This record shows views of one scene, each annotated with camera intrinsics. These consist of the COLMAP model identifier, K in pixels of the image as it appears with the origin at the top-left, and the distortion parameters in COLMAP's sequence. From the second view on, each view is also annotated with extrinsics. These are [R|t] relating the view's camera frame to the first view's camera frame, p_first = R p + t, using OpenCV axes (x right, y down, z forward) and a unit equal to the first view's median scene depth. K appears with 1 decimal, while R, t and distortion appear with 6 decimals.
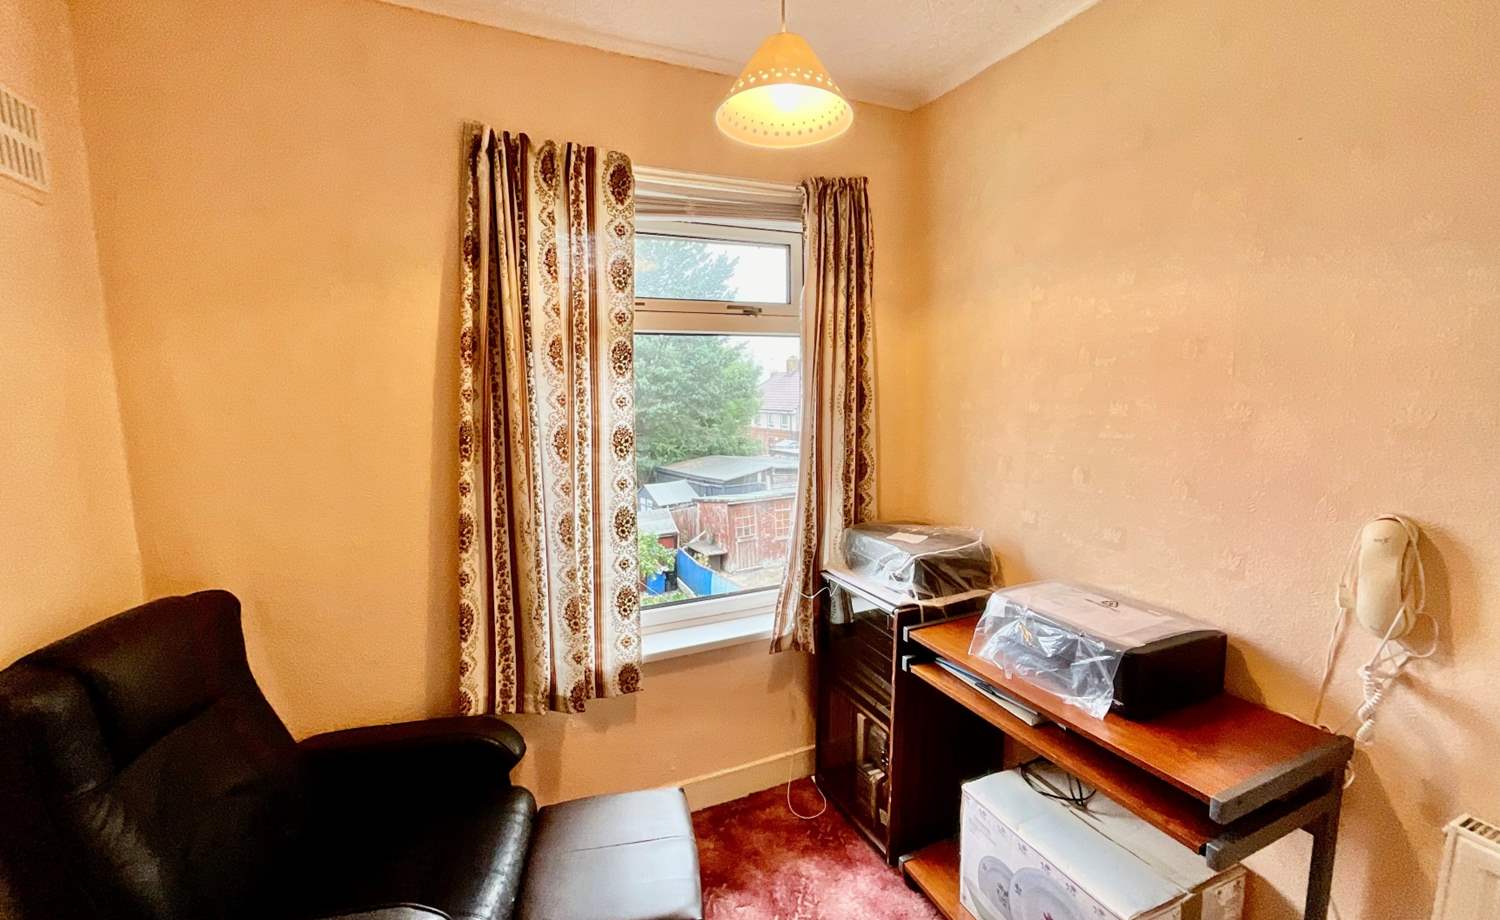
lens RADIAL K [[620.5, 0, 750.0], [0, 620.5, 460.0], [0, 0, 1]] dist [-0.002350, -0.000055]
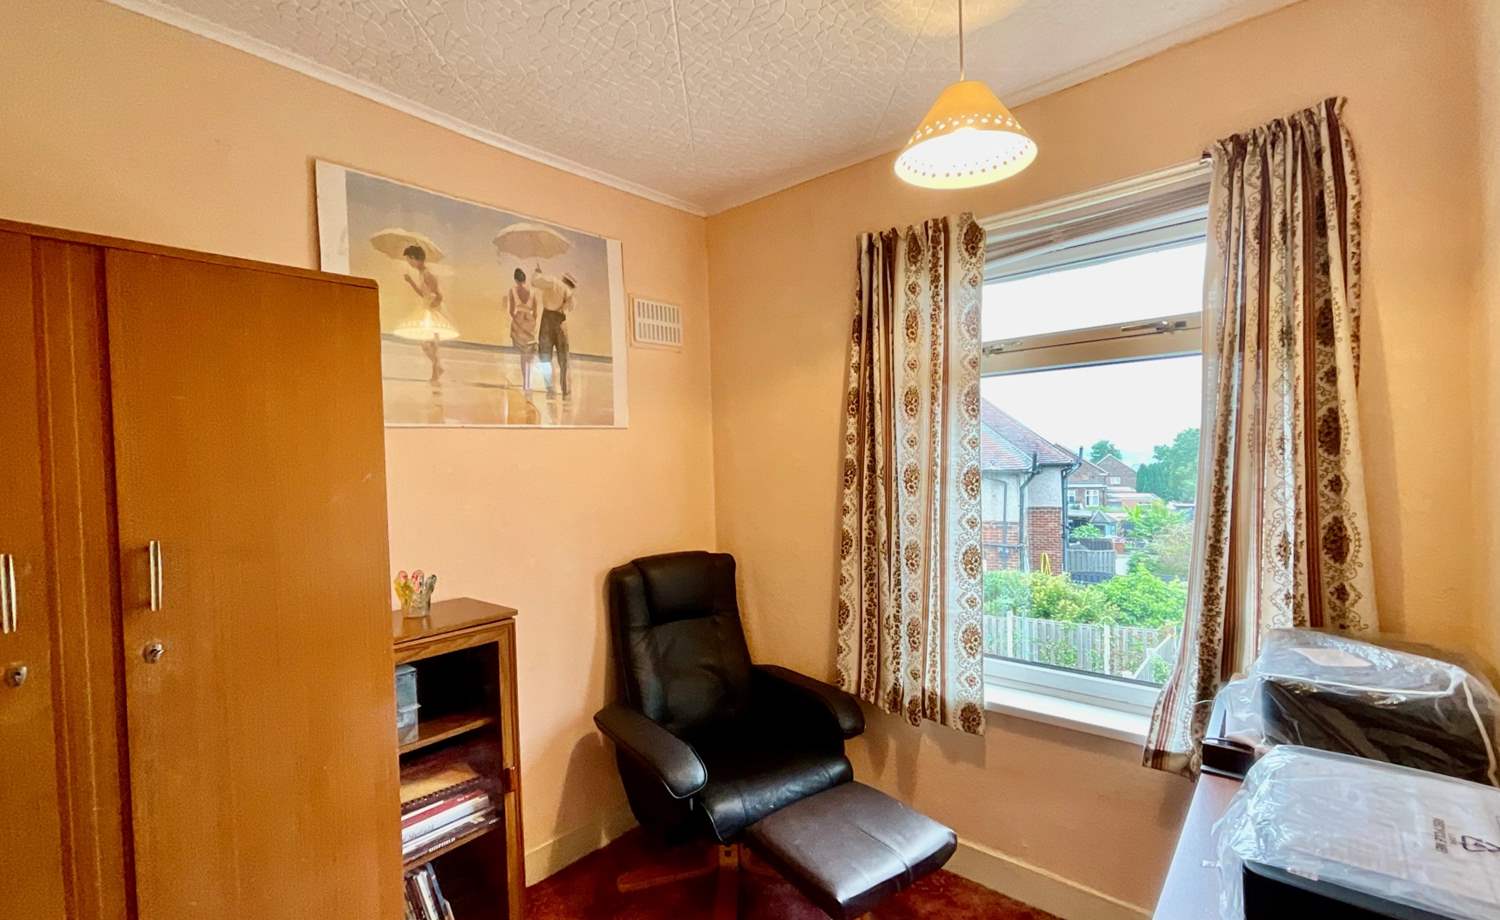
lens RADIAL K [[665.0, 0, 750.0], [0, 665.0, 460.0], [0, 0, 1]] dist [-0.013268, 0.007126]
pose [[0.413326, 0.007396, -0.910553, 0.676314], [-0.084213, 0.995992, -0.030136, -0.000041], [0.906681, 0.089136, 0.412292, 0.216338]]
